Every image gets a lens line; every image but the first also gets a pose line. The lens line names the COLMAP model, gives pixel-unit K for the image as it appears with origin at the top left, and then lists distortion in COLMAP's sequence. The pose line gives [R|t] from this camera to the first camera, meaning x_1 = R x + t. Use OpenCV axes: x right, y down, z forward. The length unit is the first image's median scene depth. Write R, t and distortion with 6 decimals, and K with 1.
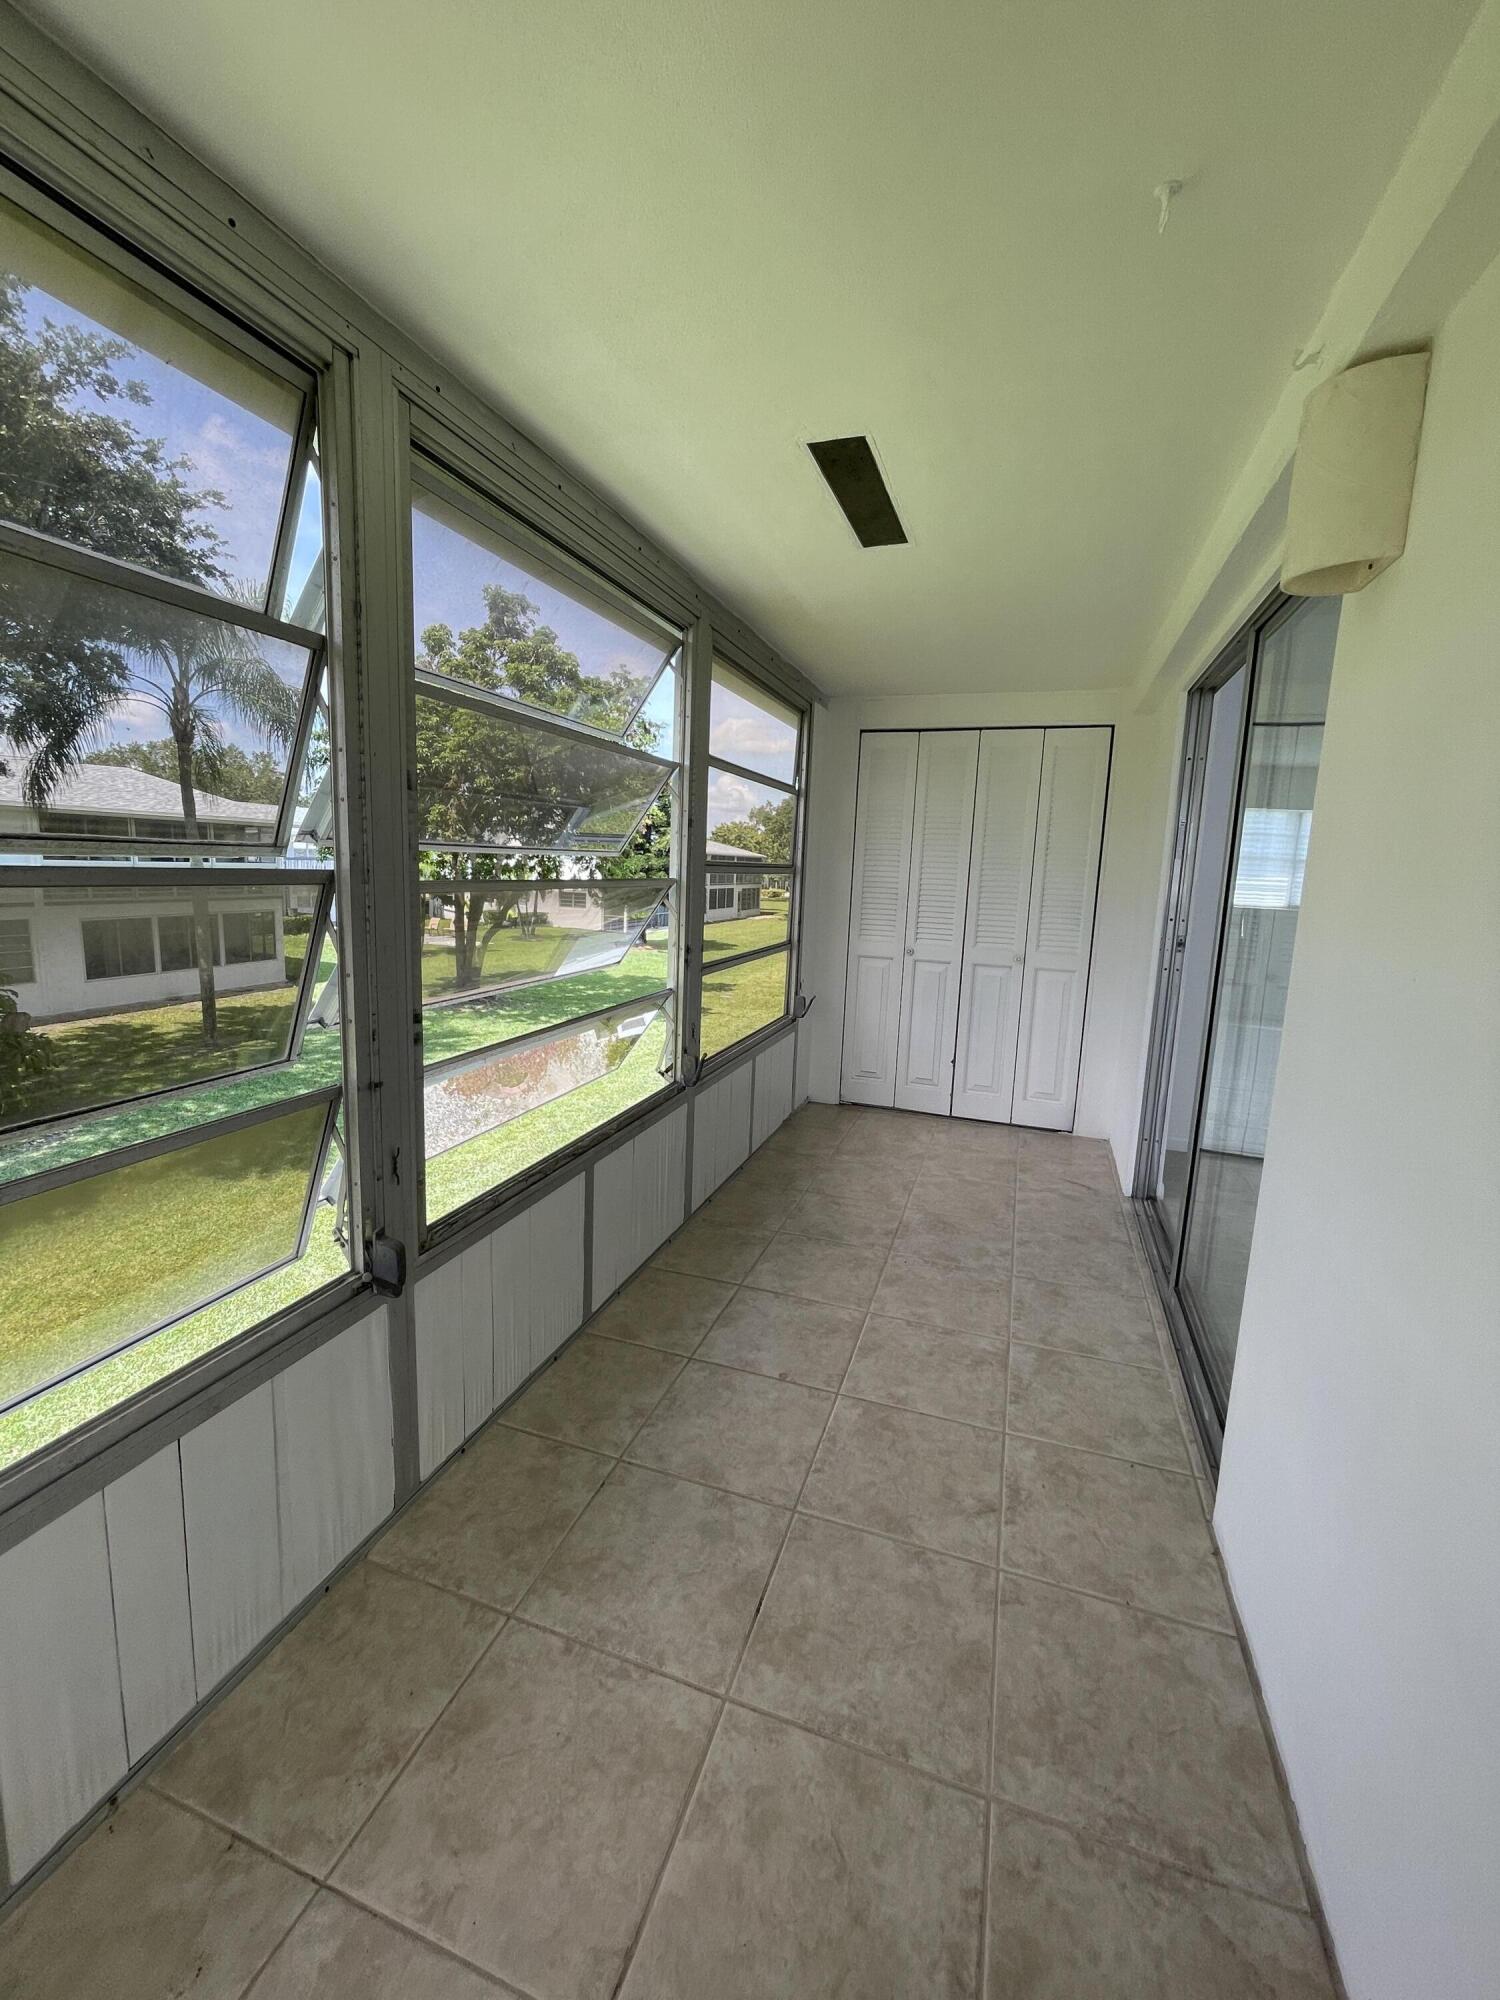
lens RADIAL K [[815.5, 0, 748.4], [0, 815.5, 979.7], [0, 0, 1]] dist [-0.003526, -0.000102]
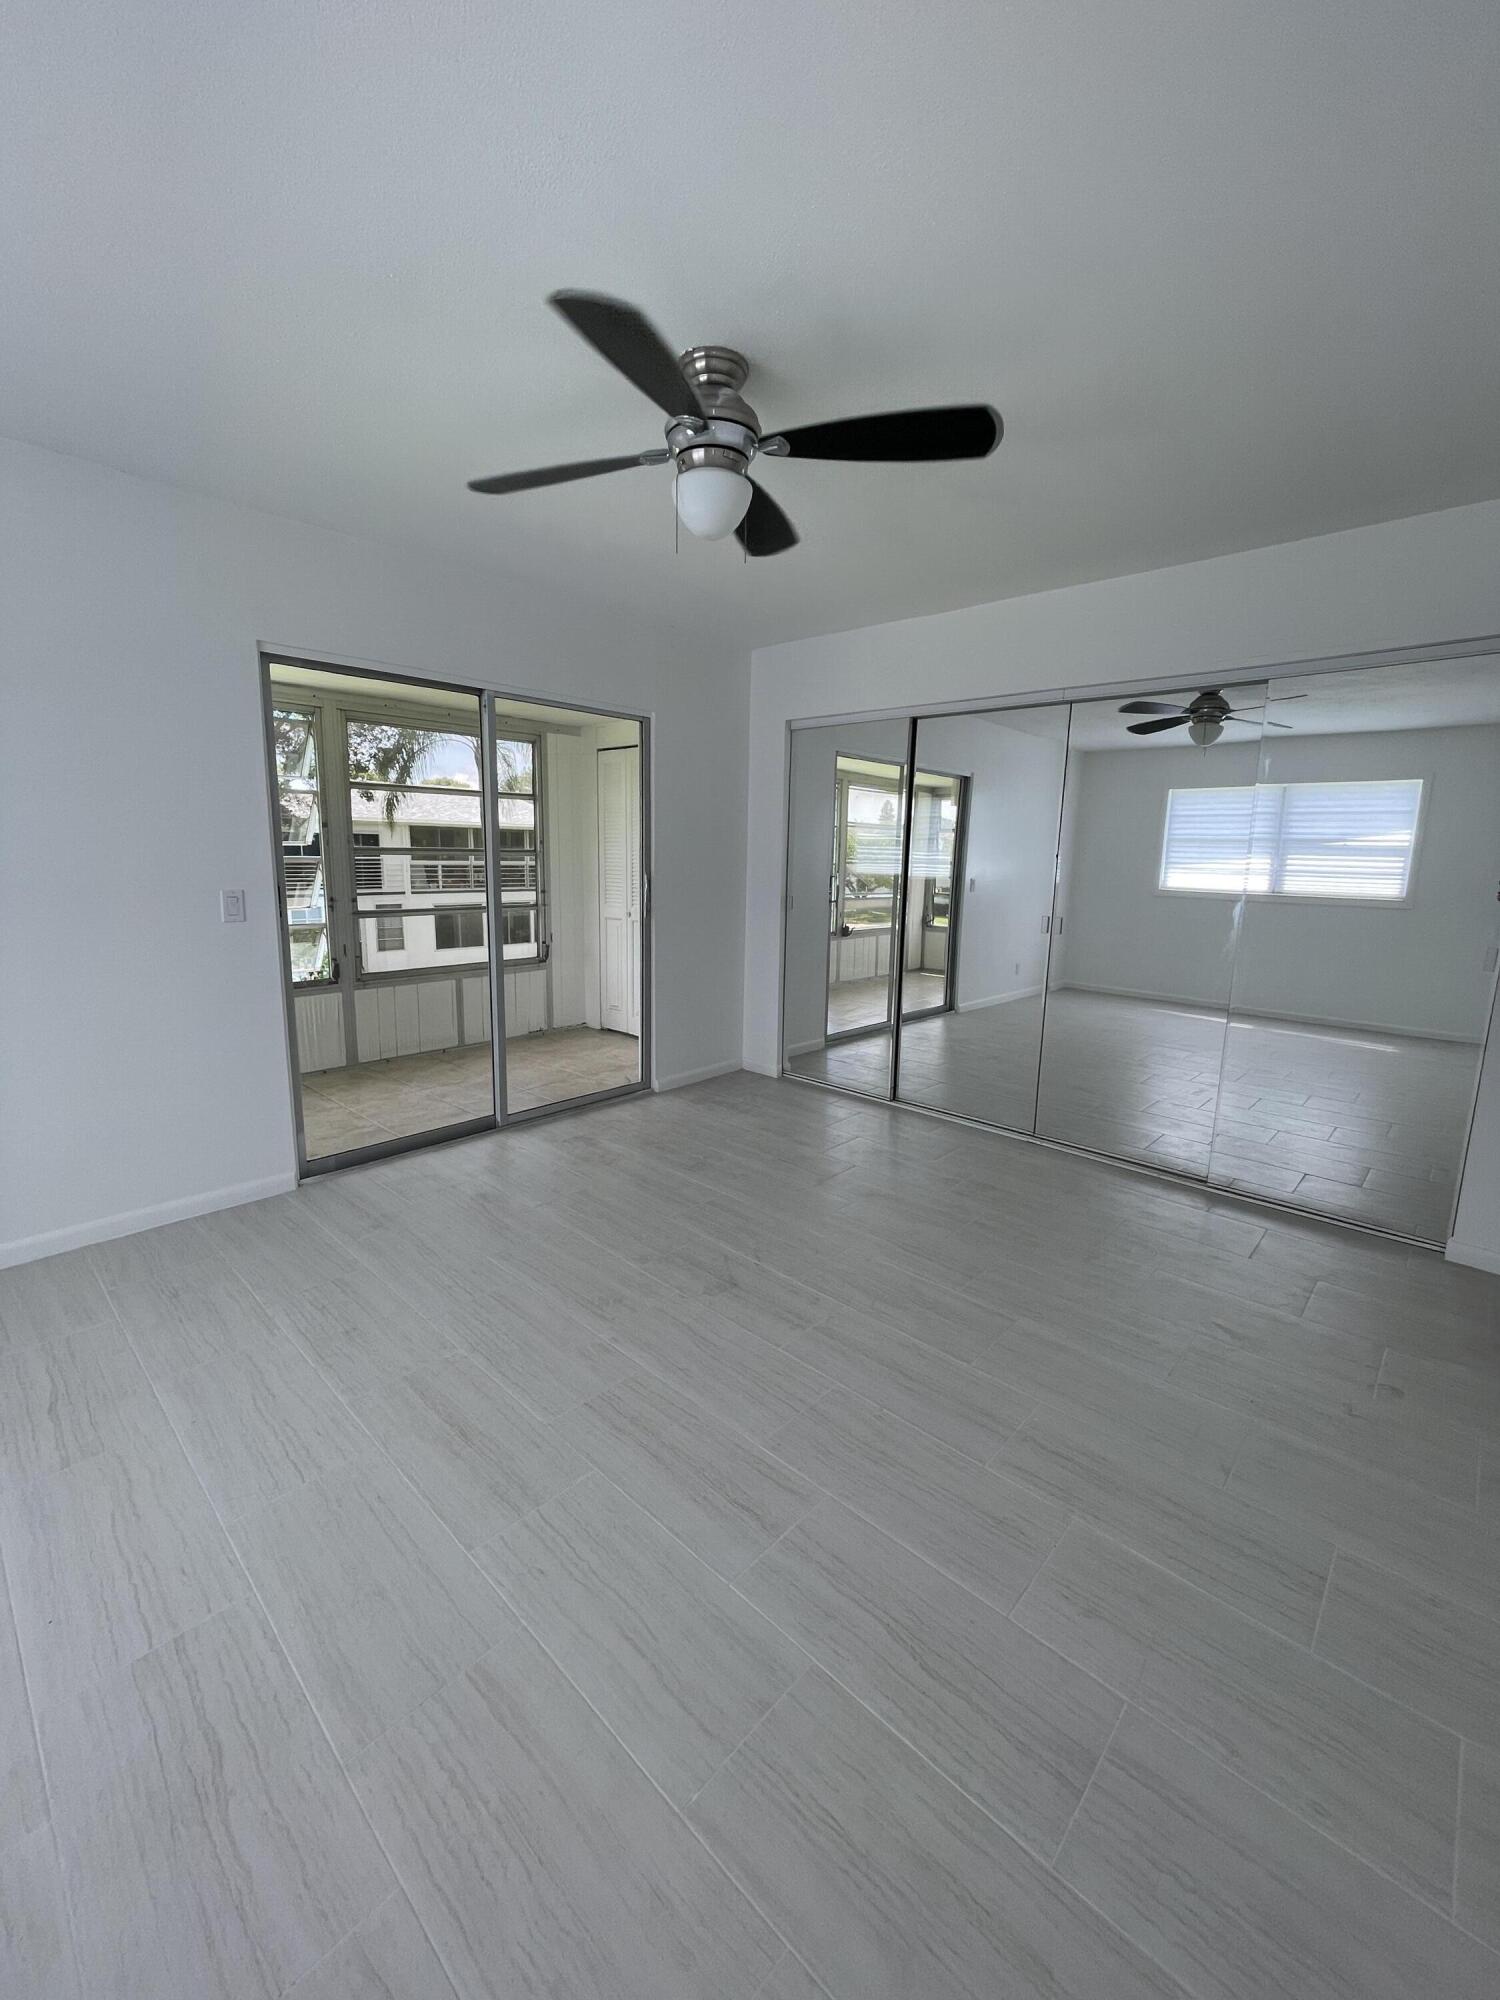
lens RADIAL K [[803.6, 0, 800.1], [0, 803.6, 997.1], [0, 0, 1]] dist [-0.051459, -0.000019]
pose [[0.933651, 0.047452, -0.355026, 1.404550], [-0.041089, 0.998831, 0.025444, 0.083964], [0.355818, -0.009168, 0.934510, -0.175867]]
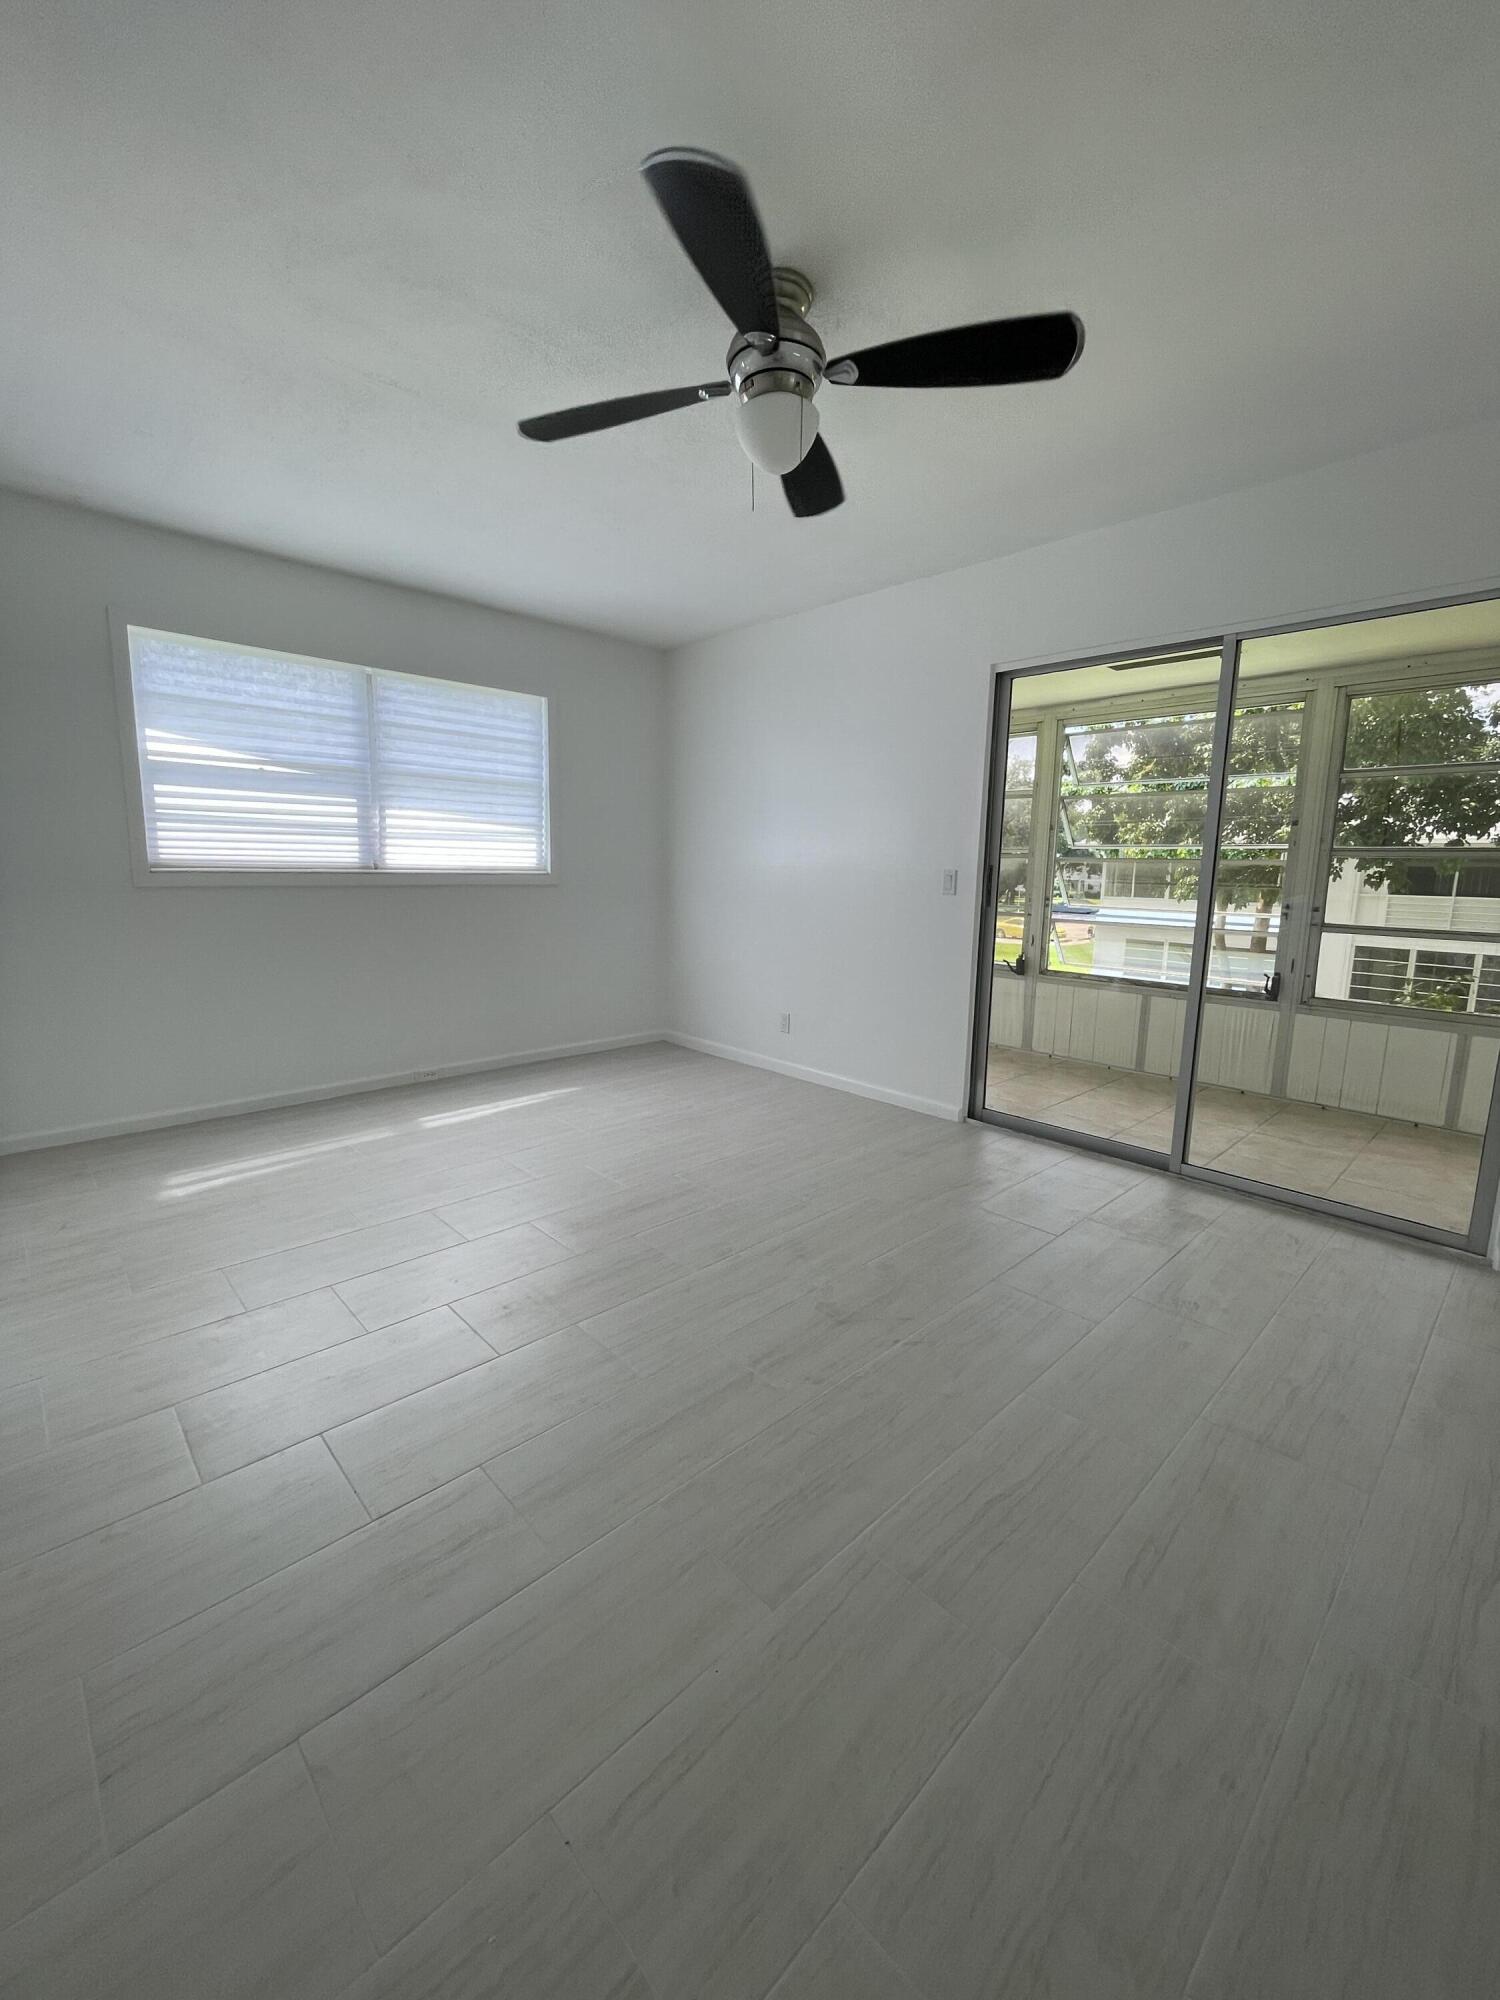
lens RADIAL K [[801.0, 0, 741.8], [0, 801.0, 984.7], [0, 0, 1]] dist [0.001297, 0.000072]
pose [[-0.462937, 0.100720, -0.880650, 1.747619], [-0.150404, 0.970190, 0.190024, -0.032410], [0.873538, 0.220422, -0.433988, 0.786936]]
